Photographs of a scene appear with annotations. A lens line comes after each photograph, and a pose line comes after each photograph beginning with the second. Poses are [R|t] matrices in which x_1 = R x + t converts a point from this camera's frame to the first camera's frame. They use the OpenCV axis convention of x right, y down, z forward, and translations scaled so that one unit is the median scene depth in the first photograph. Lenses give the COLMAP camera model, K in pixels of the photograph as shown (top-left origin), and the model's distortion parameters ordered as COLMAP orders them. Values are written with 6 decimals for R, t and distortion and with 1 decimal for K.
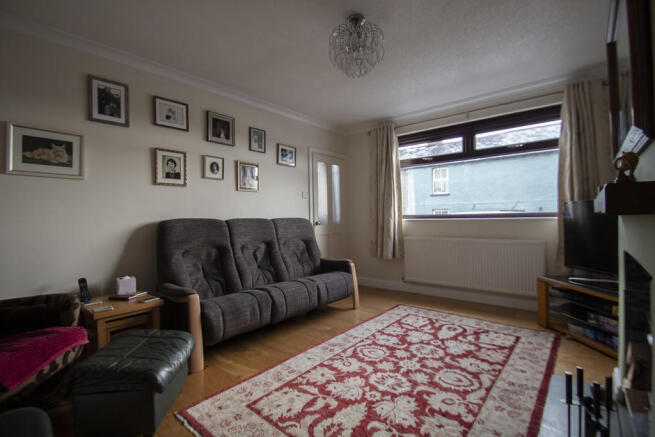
lens RADIAL K [[305.2, 0, 328.3], [0, 305.2, 217.1], [0, 0, 1]] dist [0.011041, -0.000576]
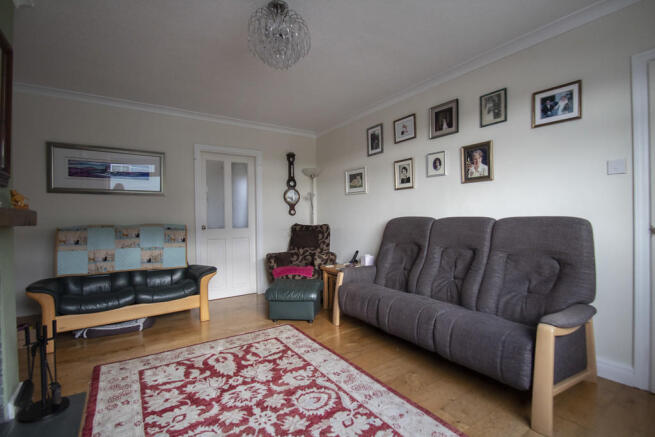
lens RADIAL K [[305.2, 0, 342.3], [0, 305.2, 217.2], [0, 0, 1]] dist [0.011041, -0.000576]
pose [[-0.245473, 0.031502, -0.968891, 0.899280], [0.025553, 0.999335, 0.026018, -0.036806], [0.969067, -0.018371, -0.246115, 1.323962]]
